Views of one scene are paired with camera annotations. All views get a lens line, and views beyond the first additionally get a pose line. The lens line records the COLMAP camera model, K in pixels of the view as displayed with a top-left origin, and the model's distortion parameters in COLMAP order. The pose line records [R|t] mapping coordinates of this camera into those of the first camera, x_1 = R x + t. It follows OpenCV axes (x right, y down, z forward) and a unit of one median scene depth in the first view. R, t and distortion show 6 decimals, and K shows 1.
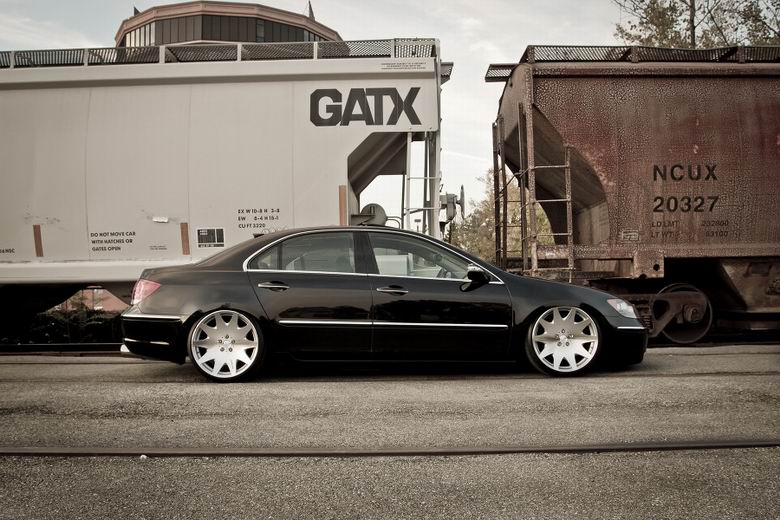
lens RADIAL K [[620.5, 0, 390.6], [0, 620.5, 257.3], [0, 0, 1]] dist [-0.039707, 0.002183]
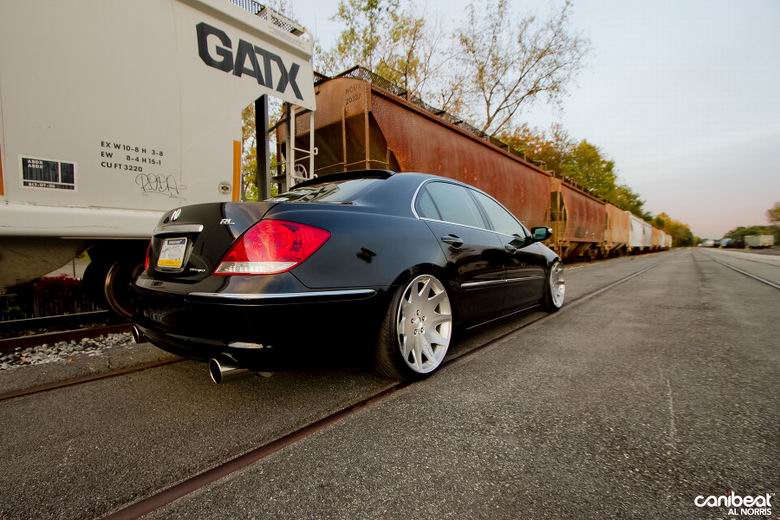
lens RADIAL K [[359.4, 0, 387.5], [0, 359.4, 266.4], [0, 0, 1]] dist [-0.002698, -0.000421]
pose [[0.662651, -0.029824, 0.748334, -0.341613], [-0.026972, 0.997608, 0.063642, 0.034475], [-0.748442, -0.062357, 0.660262, 0.455460]]
